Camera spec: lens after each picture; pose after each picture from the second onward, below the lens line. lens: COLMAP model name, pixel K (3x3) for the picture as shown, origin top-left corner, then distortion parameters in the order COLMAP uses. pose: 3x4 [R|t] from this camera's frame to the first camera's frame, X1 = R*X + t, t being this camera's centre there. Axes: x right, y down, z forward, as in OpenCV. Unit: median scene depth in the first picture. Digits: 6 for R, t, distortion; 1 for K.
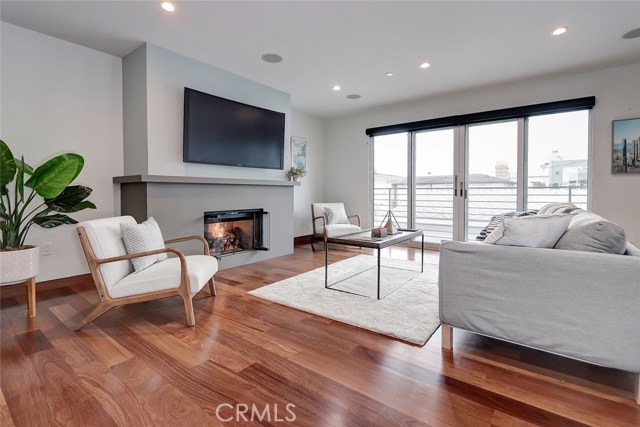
lens RADIAL K [[301.2, 0, 313.3], [0, 301.2, 191.9], [0, 0, 1]] dist [0.006425, -0.001044]
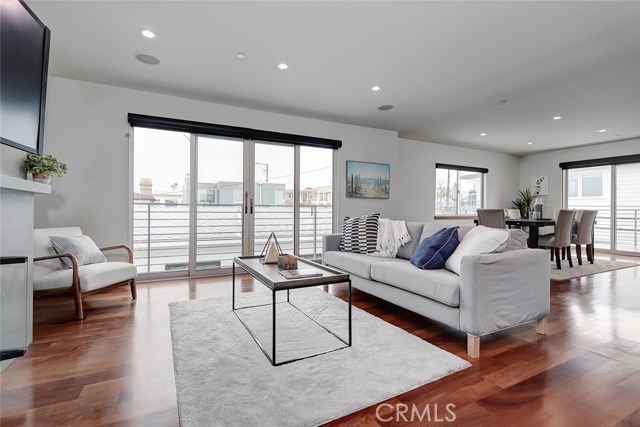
lens RADIAL K [[301.2, 0, 320.5], [0, 301.2, 205.3], [0, 0, 1]] dist [0.006425, -0.001044]
pose [[0.417300, 0.016823, 0.908613, -0.287264], [-0.007264, 0.999858, -0.015176, 0.000888], [-0.908740, -0.000267, 0.417363, 0.397592]]
